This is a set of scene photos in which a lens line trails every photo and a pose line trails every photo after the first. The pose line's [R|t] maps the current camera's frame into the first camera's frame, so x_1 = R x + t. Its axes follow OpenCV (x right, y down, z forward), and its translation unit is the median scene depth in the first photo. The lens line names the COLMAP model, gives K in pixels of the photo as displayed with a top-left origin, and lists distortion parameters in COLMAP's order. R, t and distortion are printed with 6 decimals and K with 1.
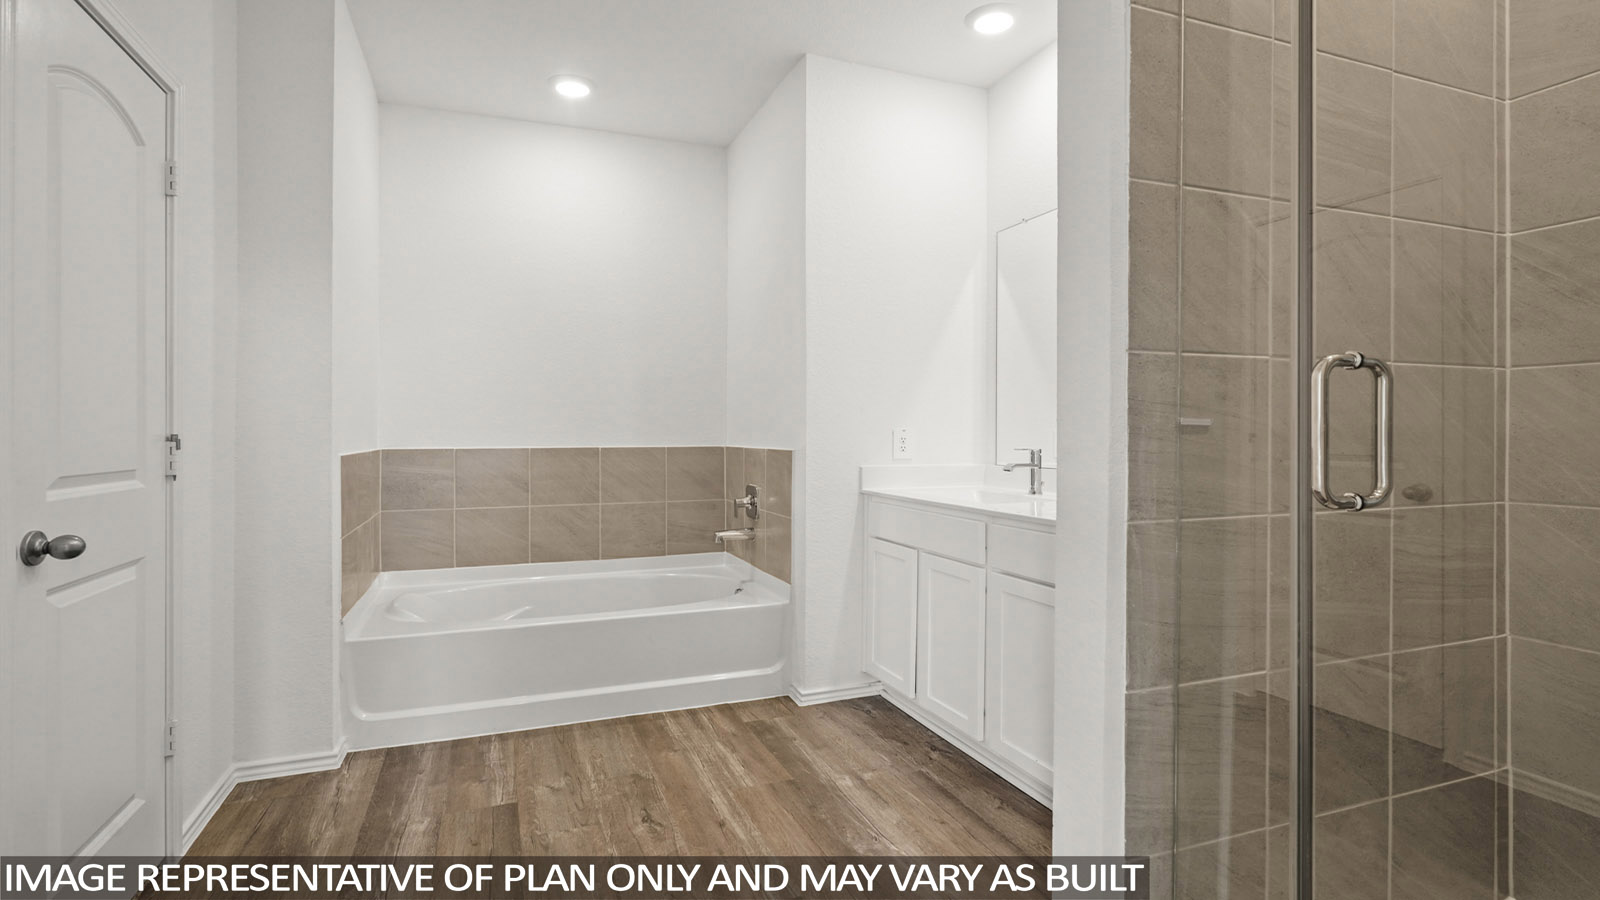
lens RADIAL K [[780.6, 0, 793.0], [0, 780.6, 438.1], [0, 0, 1]] dist [0.004494, -0.000087]
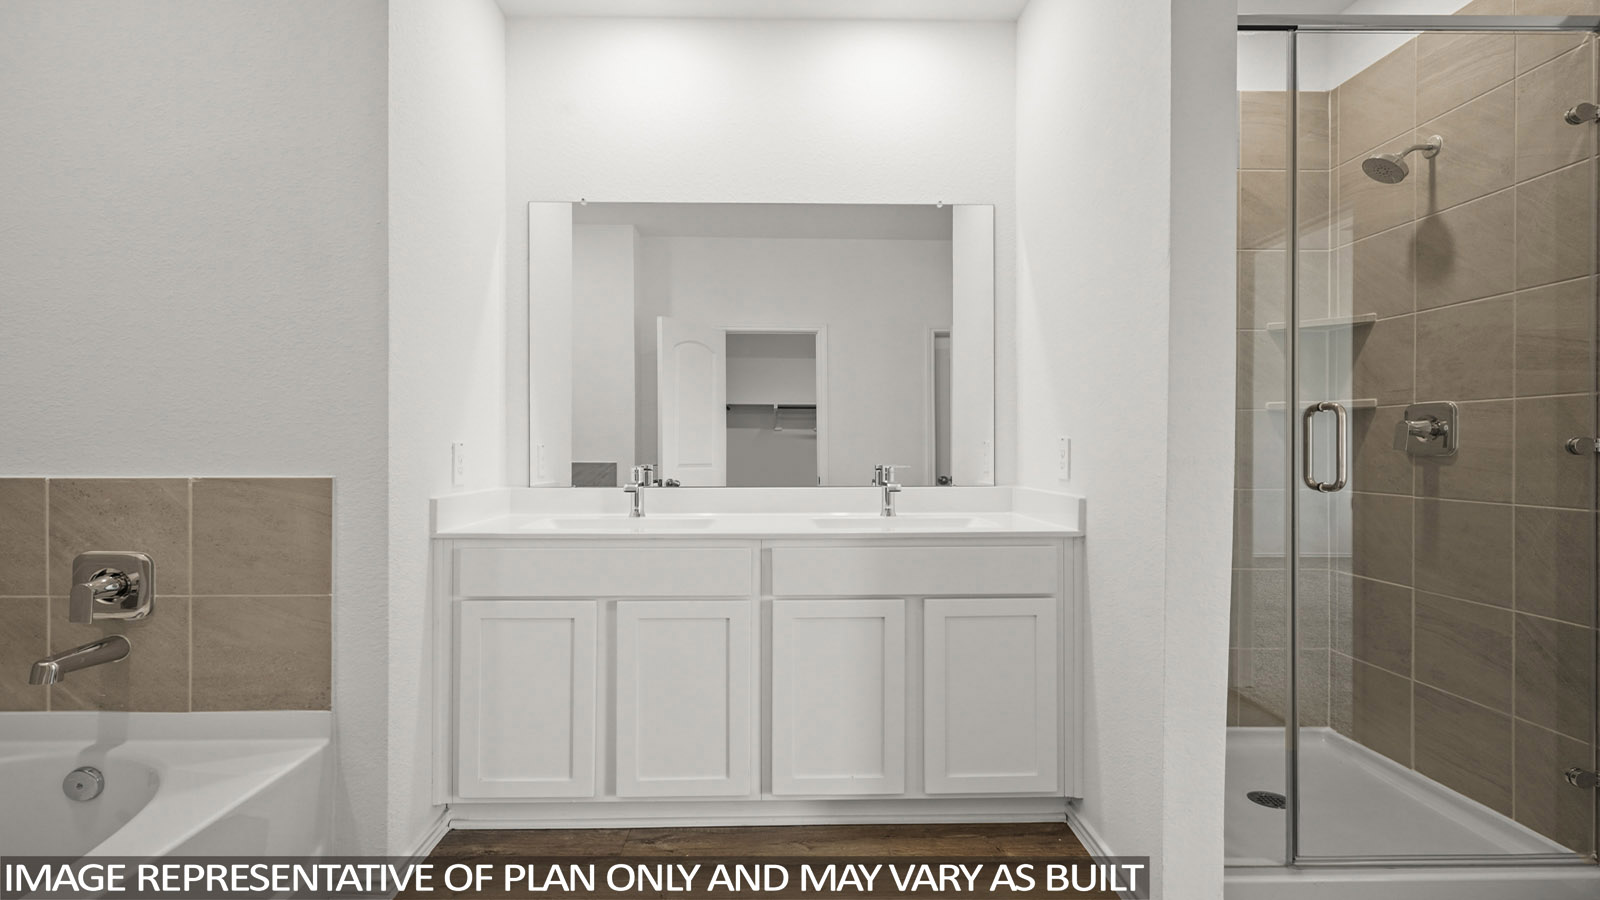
lens RADIAL K [[780.6, 0, 793.0], [0, 780.6, 438.1], [0, 0, 1]] dist [0.004494, -0.000087]
pose [[0.338821, 0.013182, 0.940758, -0.441083], [0.001685, 0.999892, -0.014617, -0.004590], [-0.940849, 0.006538, 0.338762, 0.485351]]
